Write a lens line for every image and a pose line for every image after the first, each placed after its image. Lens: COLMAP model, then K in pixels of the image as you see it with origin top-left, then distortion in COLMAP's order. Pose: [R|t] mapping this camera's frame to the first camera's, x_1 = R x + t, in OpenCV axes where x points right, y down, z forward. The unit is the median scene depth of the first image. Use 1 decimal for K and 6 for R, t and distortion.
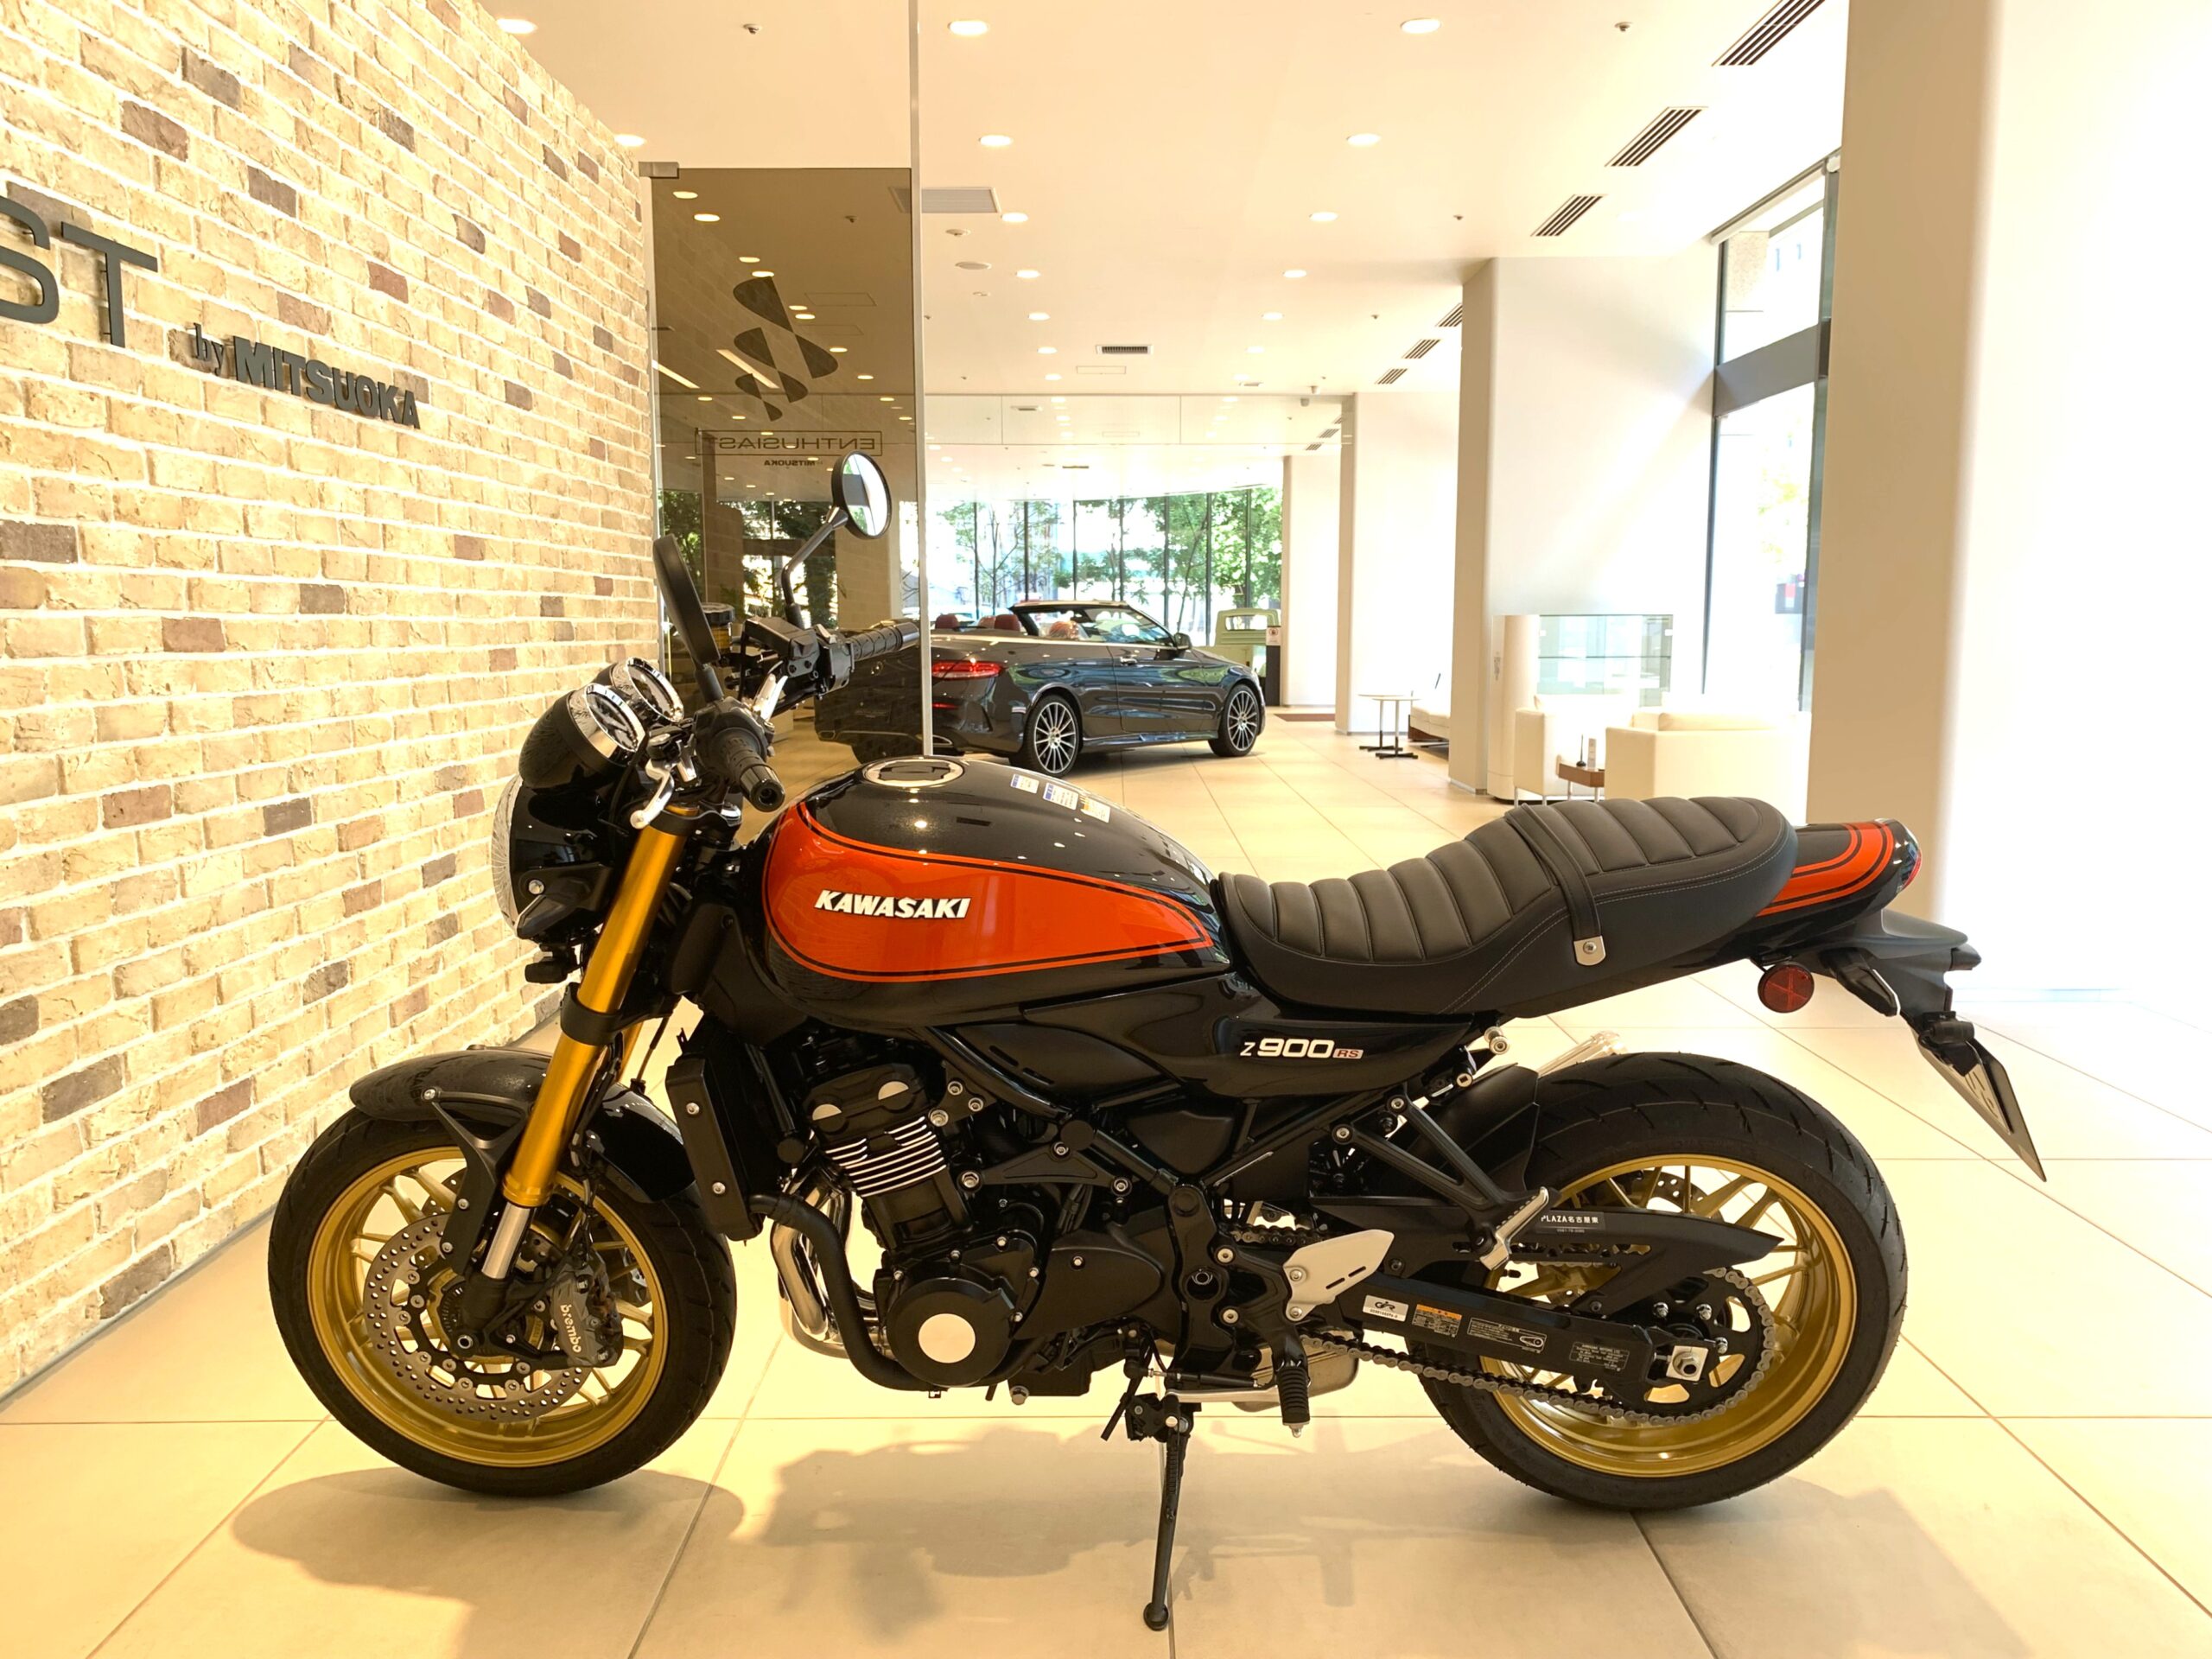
lens RADIAL K [[1707.1, 0, 1118.7], [0, 1707.1, 839.7], [0, 0, 1]] dist [0.019795, -0.021235]
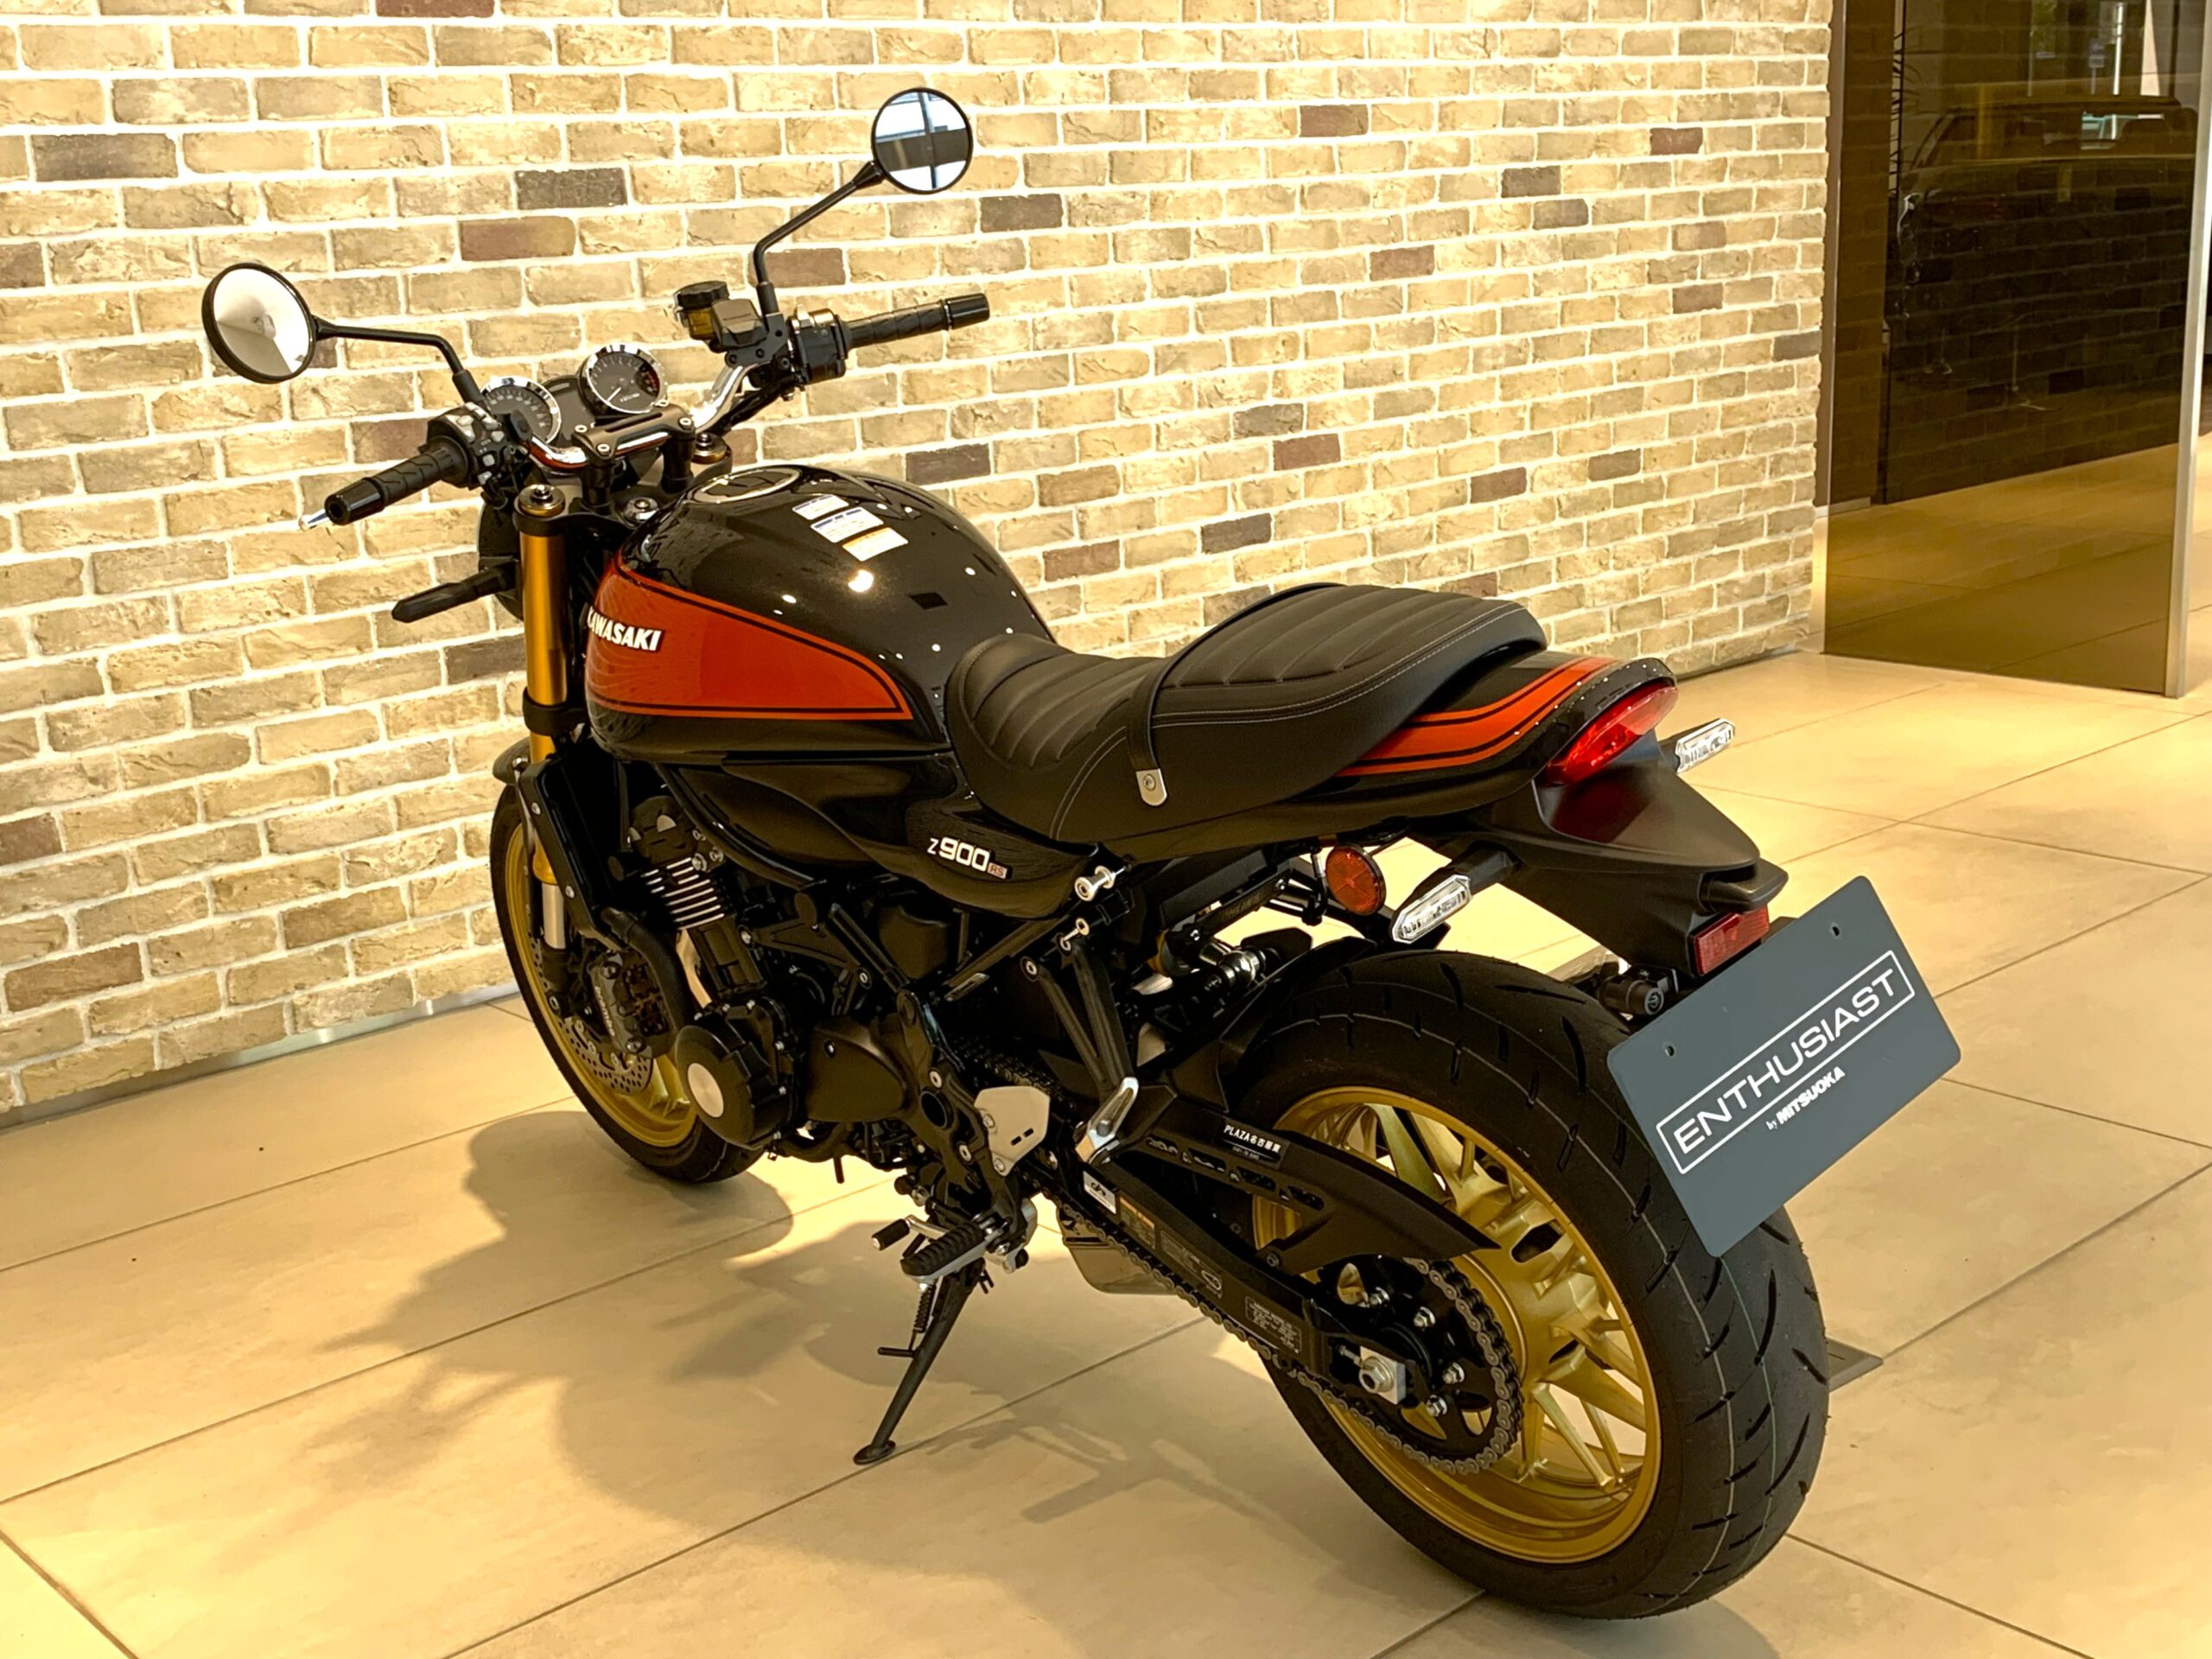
lens RADIAL K [[2613.5, 0, 1129.5], [0, 2613.5, 880.6], [0, 0, 1]] dist [0.032878, 0.000000]
pose [[0.678671, 0.174047, -0.713522, 0.659862], [-0.055396, 0.980878, 0.186572, -0.066077], [0.732350, -0.087095, 0.675335, 0.123847]]
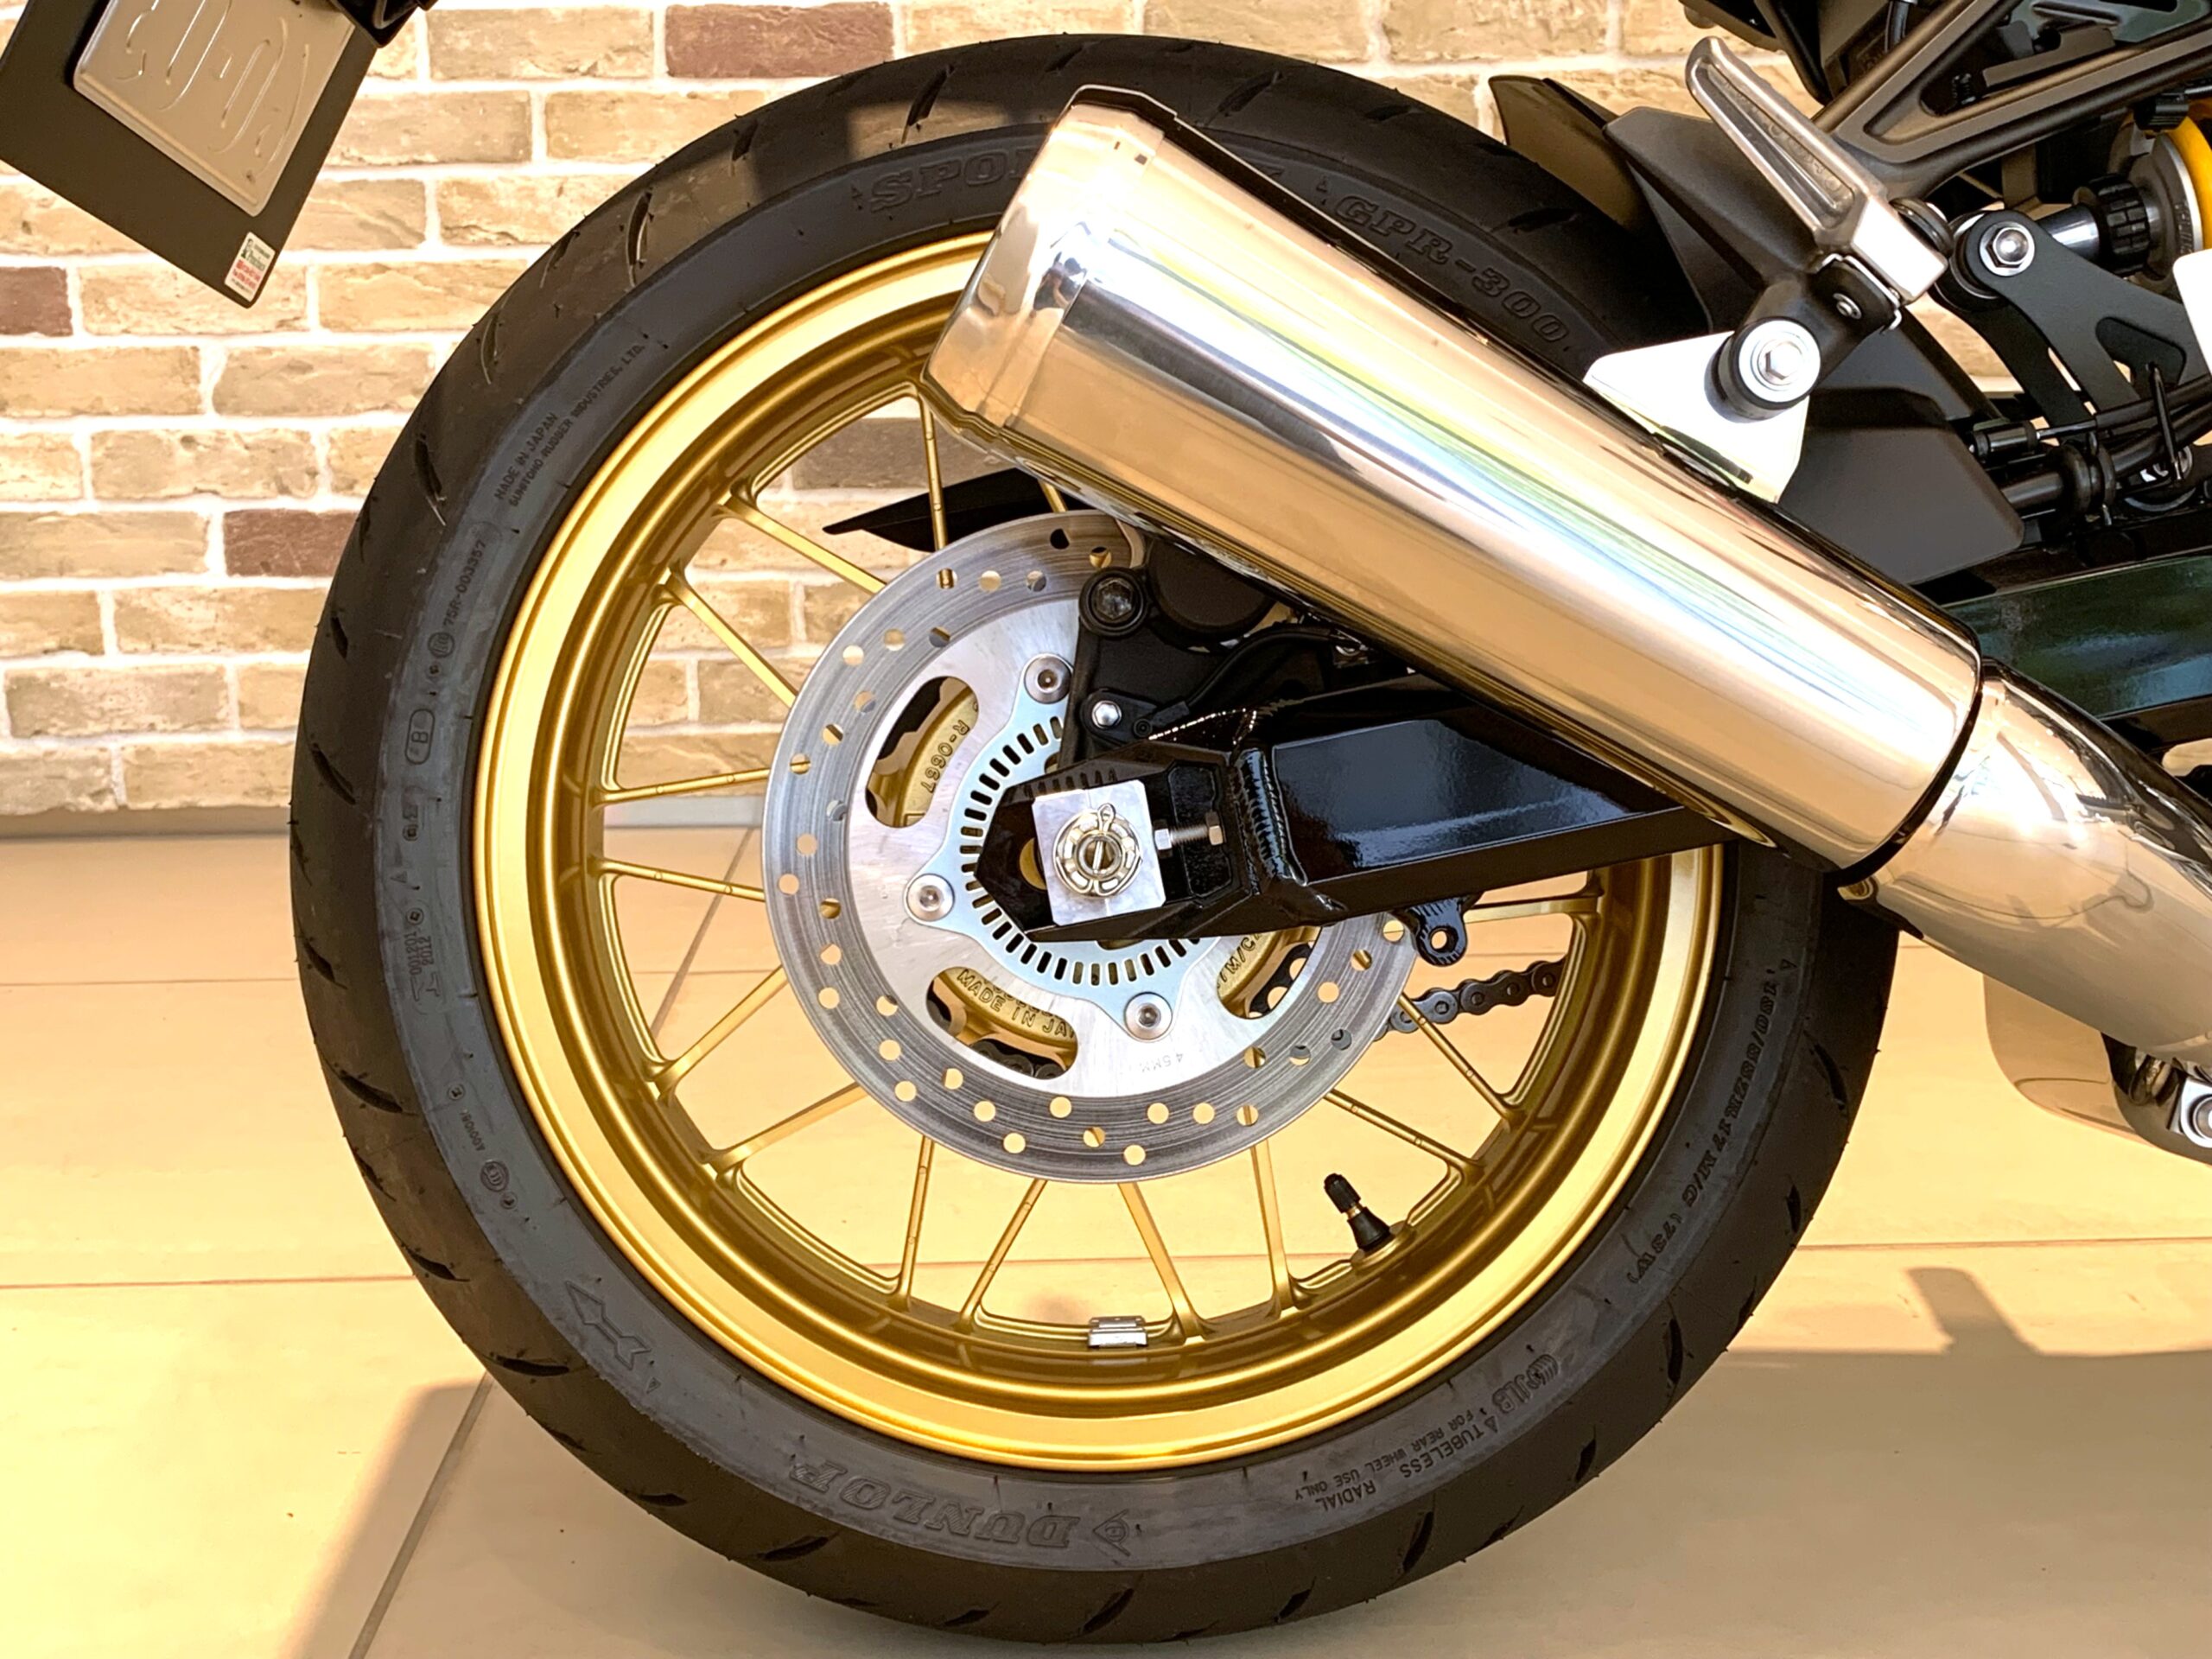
lens RADIAL K [[2803.6, 0, 1041.0], [0, 2803.6, 820.6], [0, 0, 1]] dist [0.046293, 0.000000]
pose [[-0.003201, 0.215343, -0.976533, 0.284813], [-0.105280, 0.971039, 0.214476, 0.128334], [0.994437, 0.103496, 0.019563, 0.479141]]
